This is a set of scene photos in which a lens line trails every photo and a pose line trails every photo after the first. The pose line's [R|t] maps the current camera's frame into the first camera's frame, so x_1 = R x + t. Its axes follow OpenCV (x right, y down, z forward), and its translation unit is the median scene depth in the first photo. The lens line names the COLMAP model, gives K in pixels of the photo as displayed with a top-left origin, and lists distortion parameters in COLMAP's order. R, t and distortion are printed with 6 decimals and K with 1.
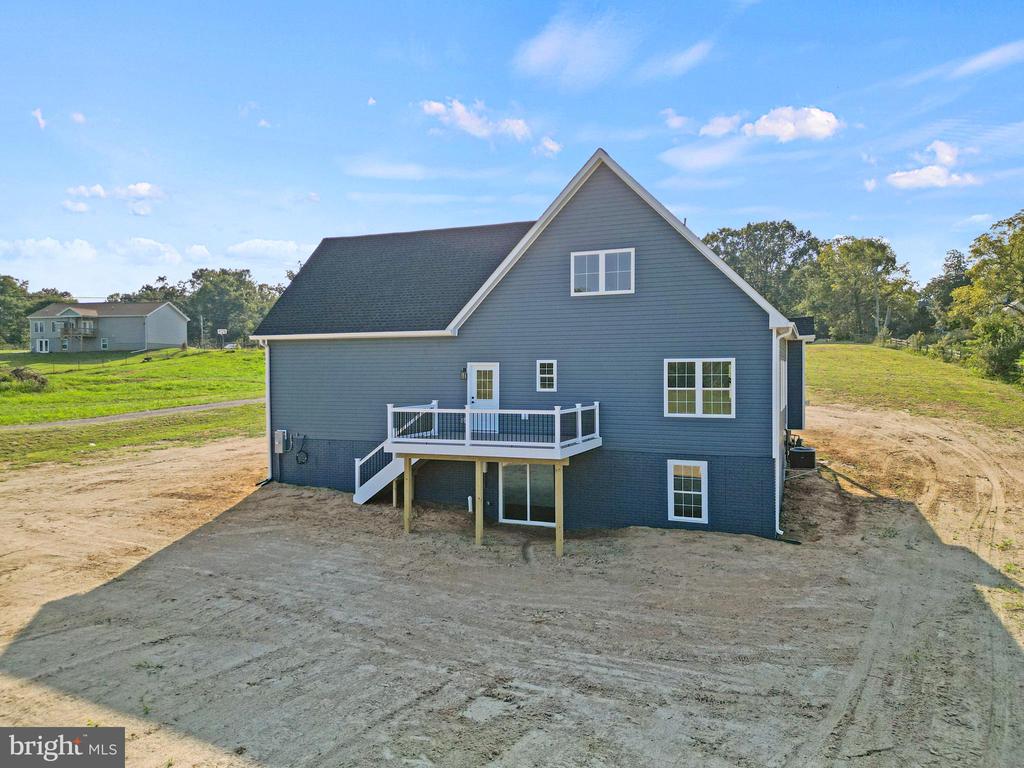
lens RADIAL K [[727.4, 0, 512.0], [0, 727.4, 384.0], [0, 0, 1]] dist [0.038249, -0.028975]
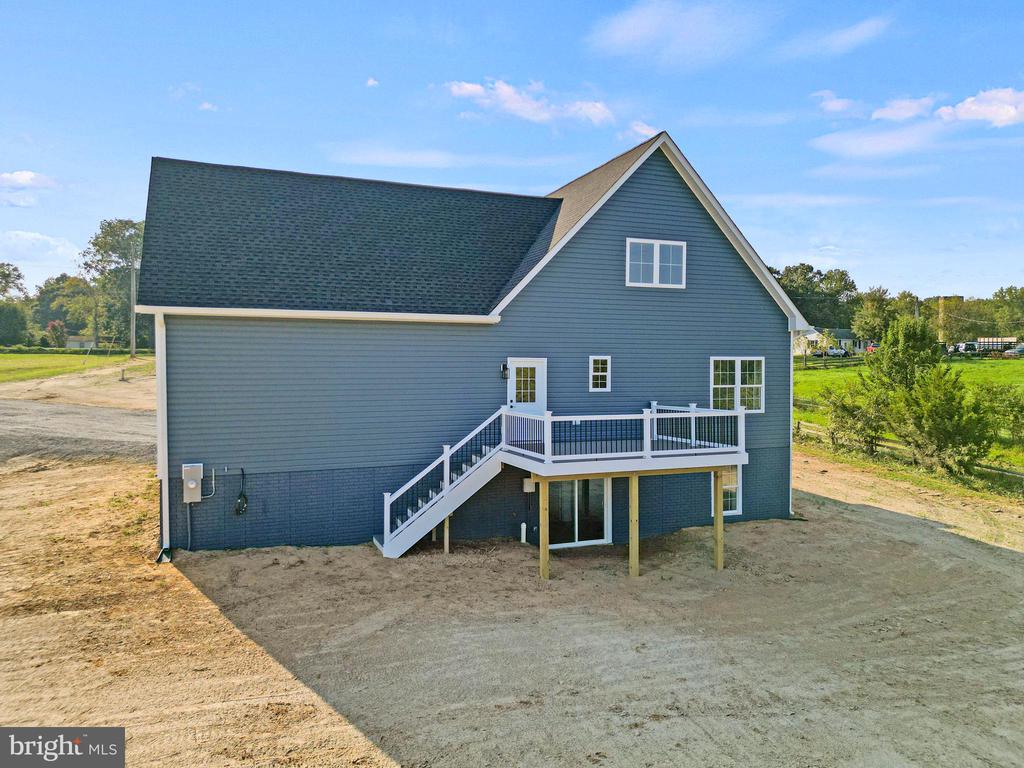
lens RADIAL K [[727.4, 0, 512.0], [0, 727.4, 384.0], [0, 0, 1]] dist [0.038249, -0.028975]
pose [[0.717996, -0.010969, 0.695960, -0.668149], [0.010841, 0.999931, 0.004575, -0.004242], [-0.695962, 0.004260, 0.718066, 0.456571]]
